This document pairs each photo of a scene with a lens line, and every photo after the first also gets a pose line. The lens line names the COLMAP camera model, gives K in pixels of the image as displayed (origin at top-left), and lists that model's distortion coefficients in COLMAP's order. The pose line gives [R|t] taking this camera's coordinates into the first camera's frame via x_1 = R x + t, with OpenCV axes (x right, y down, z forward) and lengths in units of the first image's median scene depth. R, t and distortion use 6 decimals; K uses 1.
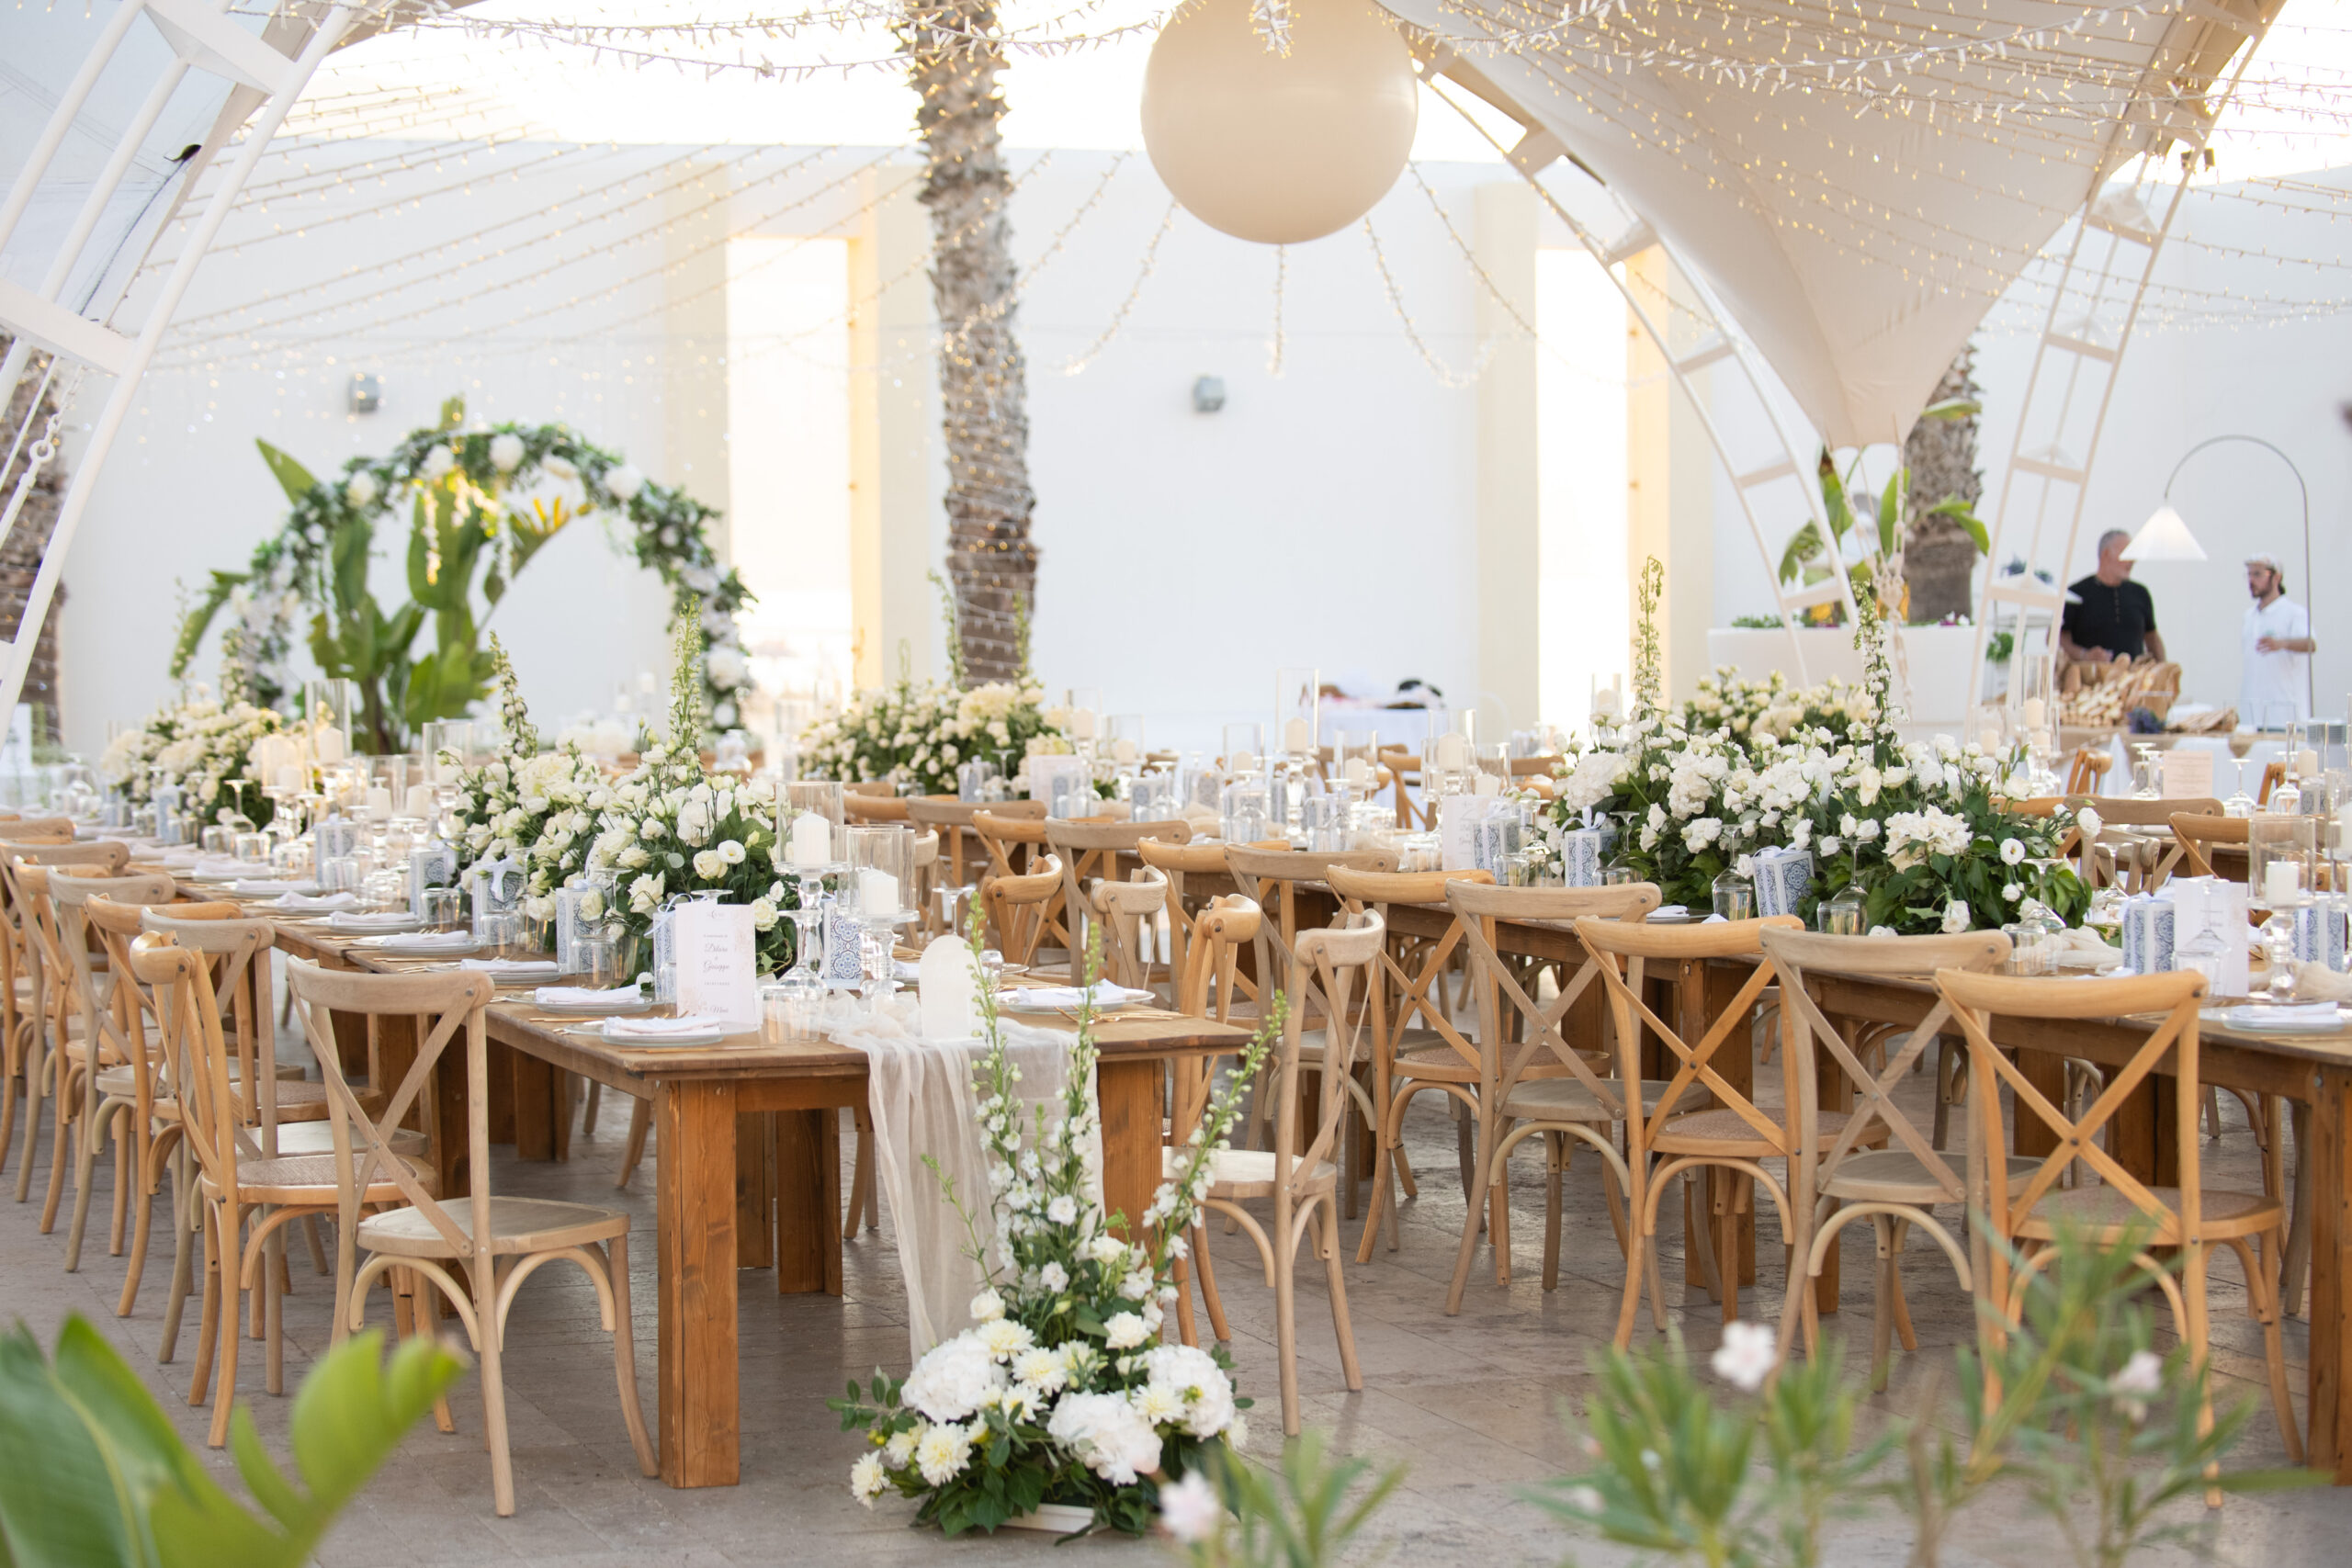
lens RADIAL K [[5020.9, 0, 1204.1], [0, 5020.9, 967.2], [0, 0, 1]] dist [-0.259186, 0.000000]
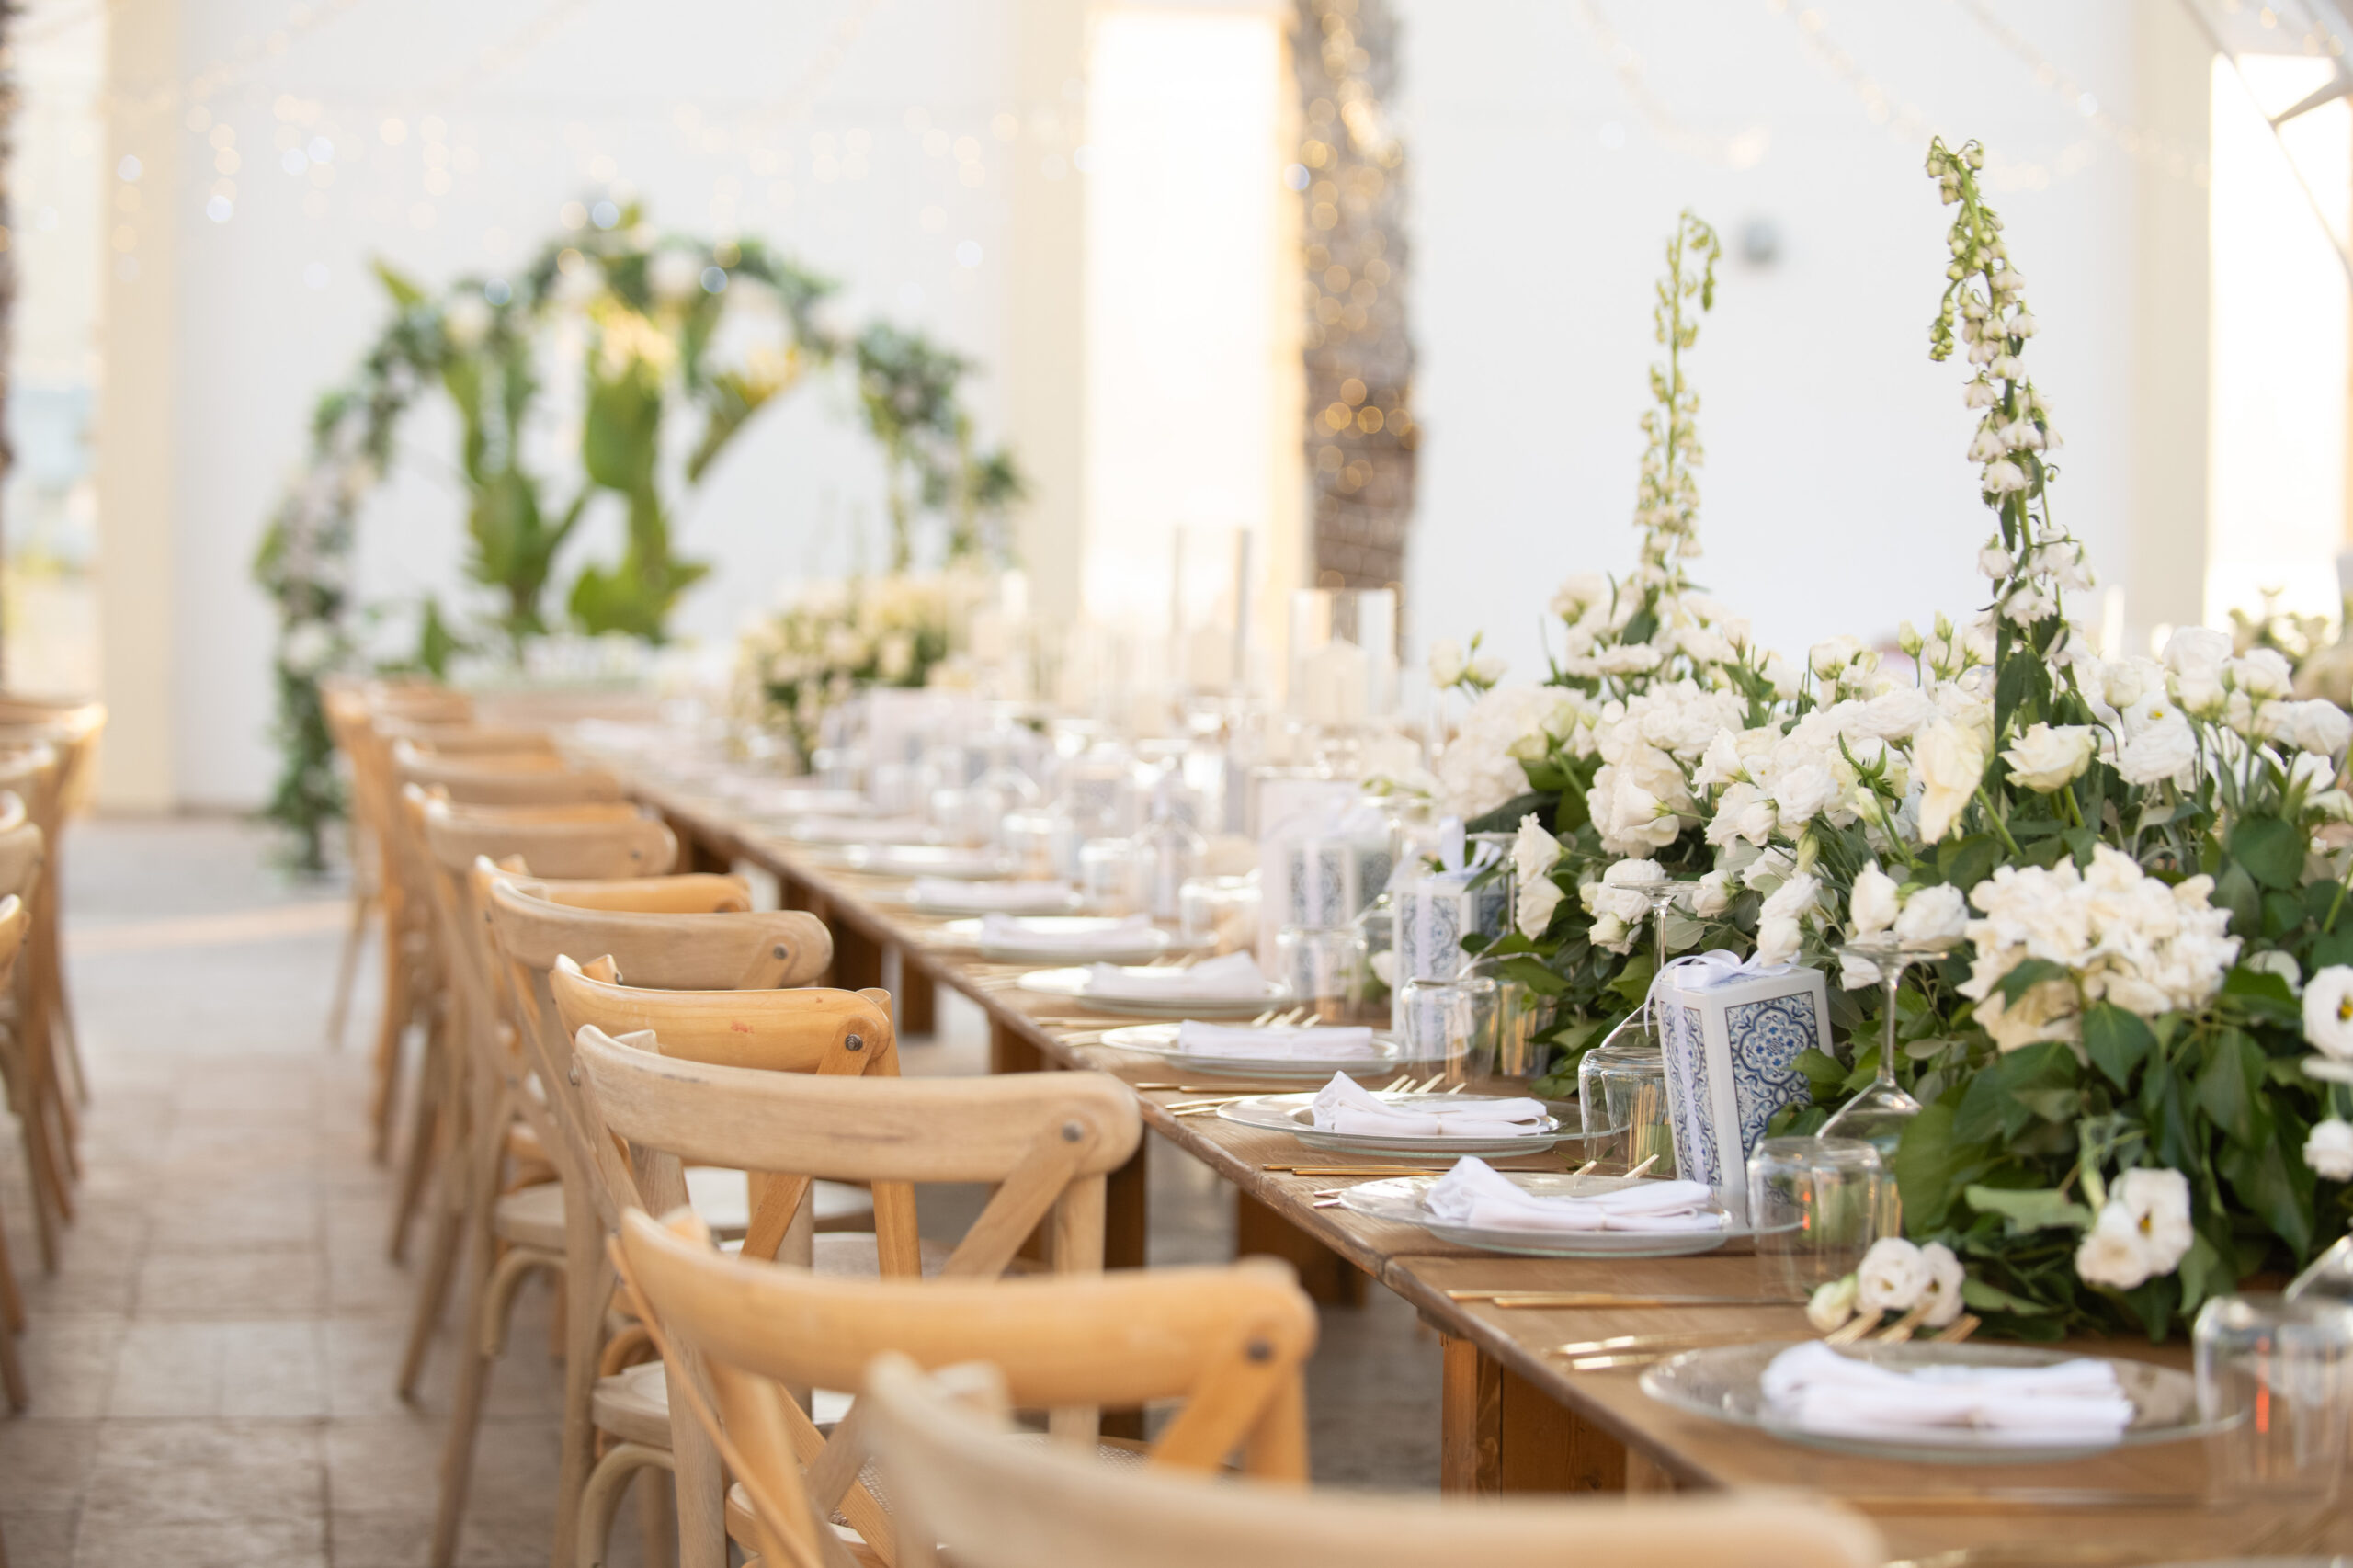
lens RADIAL K [[5023.4, 0, 1188.0], [0, 5023.4, 785.2], [0, 0, 1]] dist [-0.259186, 0.000000]
pose [[0.982030, 0.028862, -0.186502, 0.141703], [-0.035029, 0.998940, -0.029858, -0.024219], [0.185443, 0.035855, 0.982001, 0.662979]]
